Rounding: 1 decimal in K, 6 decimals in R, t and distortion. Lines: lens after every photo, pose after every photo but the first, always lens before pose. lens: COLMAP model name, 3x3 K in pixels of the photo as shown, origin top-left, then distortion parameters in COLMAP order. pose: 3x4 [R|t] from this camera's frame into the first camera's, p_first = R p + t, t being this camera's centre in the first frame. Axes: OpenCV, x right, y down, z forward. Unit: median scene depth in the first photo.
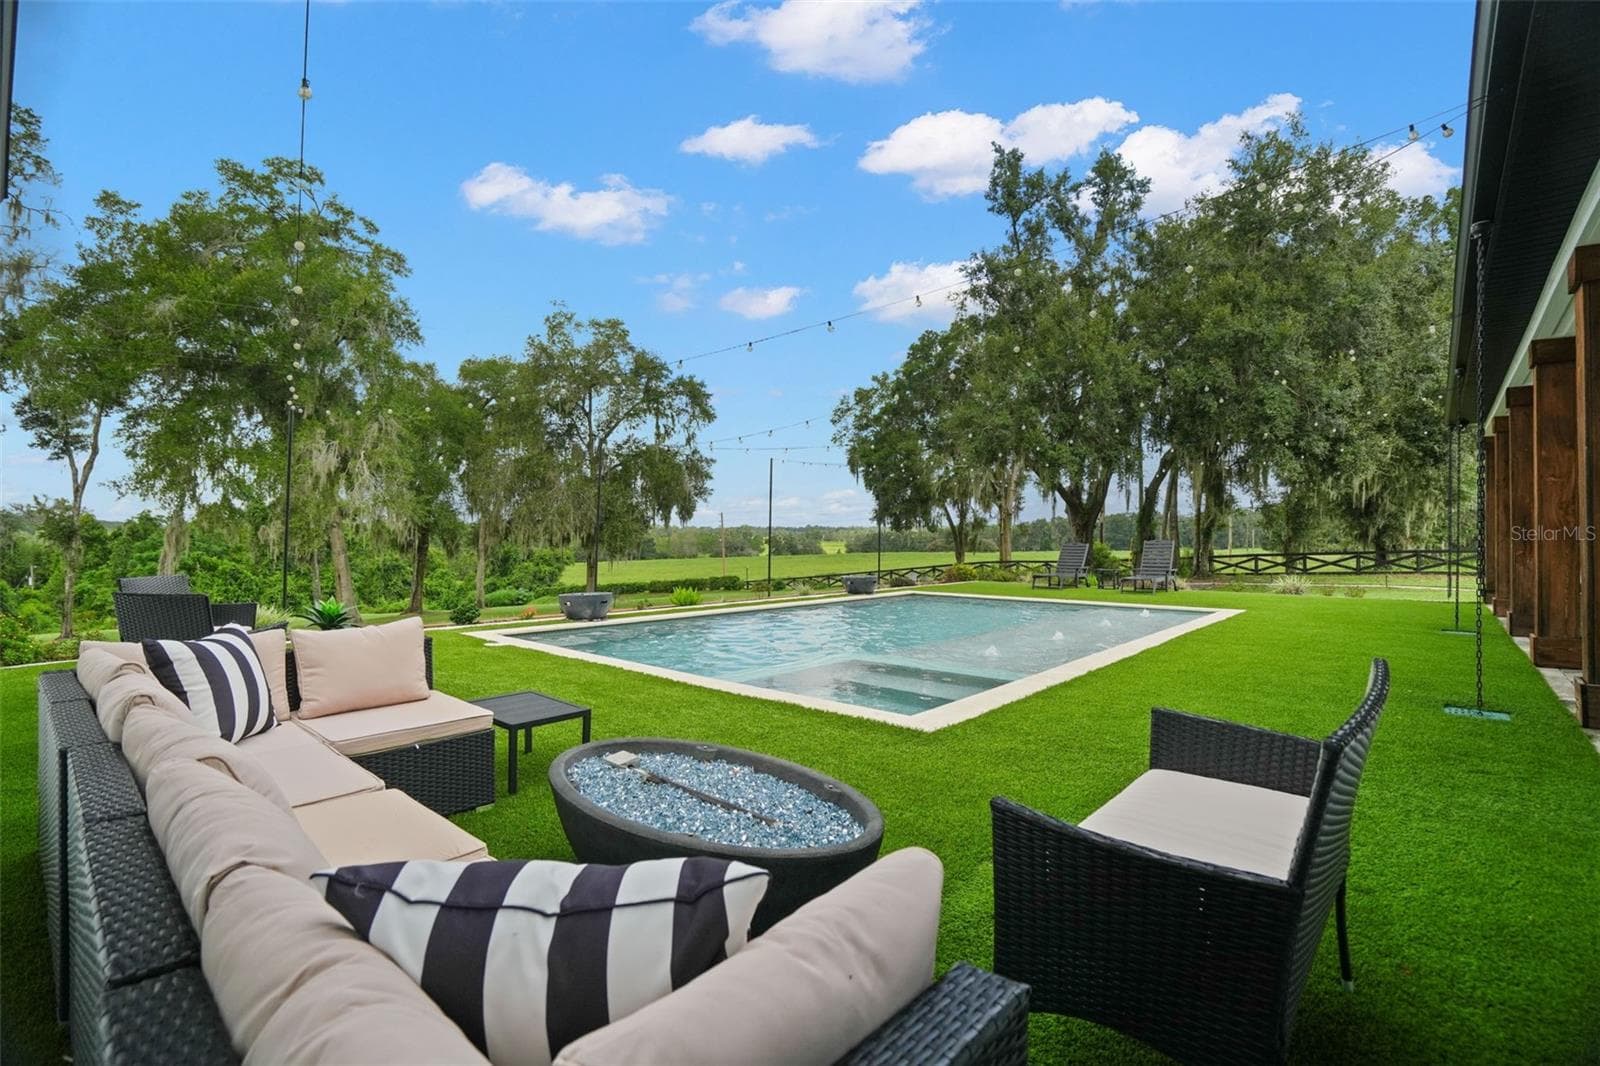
lens RADIAL K [[770.1, 0, 800.0], [0, 770.1, 533.0], [0, 0, 1]] dist [-0.003269, -0.000154]
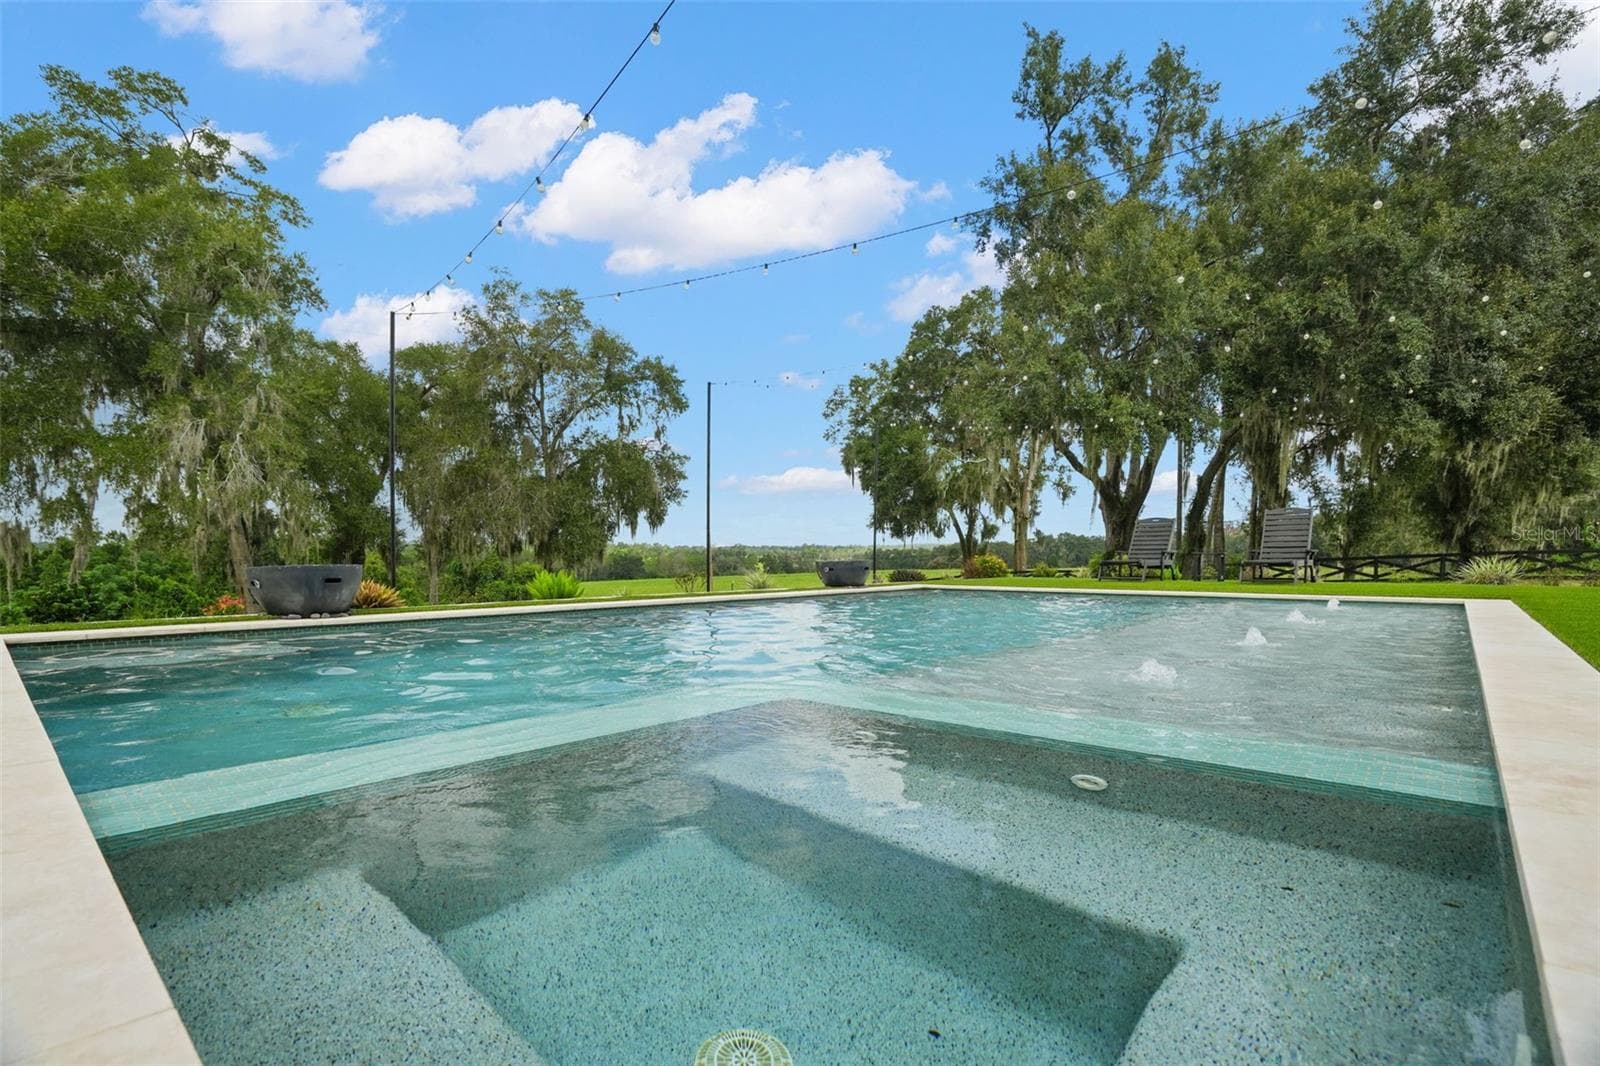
lens RADIAL K [[781.5, 0, 786.4], [0, 781.5, 626.3], [0, 0, 1]] dist [-0.001770, 0.000535]
pose [[0.999863, -0.006665, -0.015126, 0.012869], [0.008027, 0.995739, 0.091864, 0.016455], [0.014449, -0.091973, 0.995657, 0.108794]]
